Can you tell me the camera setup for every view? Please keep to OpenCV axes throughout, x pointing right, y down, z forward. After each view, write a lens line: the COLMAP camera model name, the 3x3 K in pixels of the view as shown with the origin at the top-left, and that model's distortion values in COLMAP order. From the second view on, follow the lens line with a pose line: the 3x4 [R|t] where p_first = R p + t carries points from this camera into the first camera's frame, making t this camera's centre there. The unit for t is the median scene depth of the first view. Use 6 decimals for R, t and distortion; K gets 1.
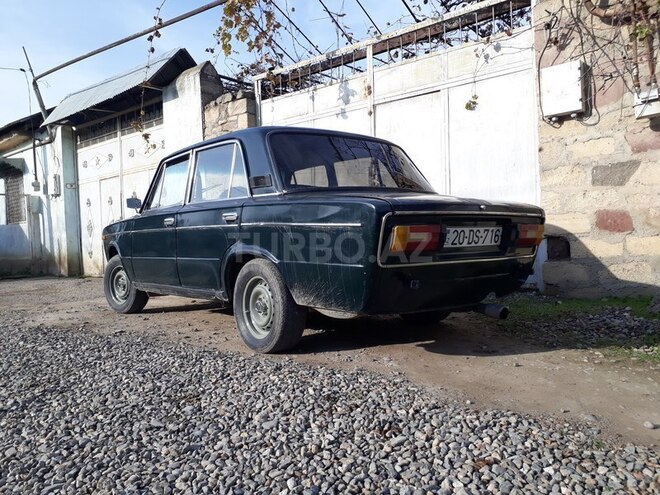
lens RADIAL K [[519.7, 0, 330.0], [0, 519.7, 247.5], [0, 0, 1]] dist [0.021351, -0.007209]
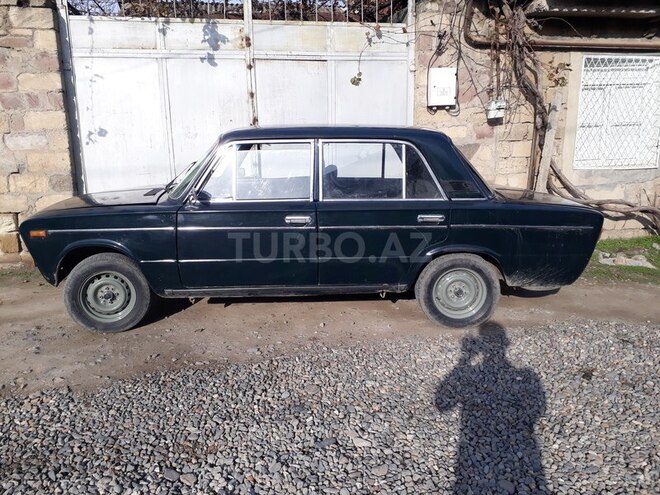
lens RADIAL K [[522.8, 0, 328.0], [0, 522.8, 243.9], [0, 0, 1]] dist [0.083912, -0.140745]
pose [[0.651122, -0.137499, 0.746414, -0.604573], [0.005032, 0.984213, 0.176915, -0.104519], [-0.758956, -0.111438, 0.641535, 0.214328]]
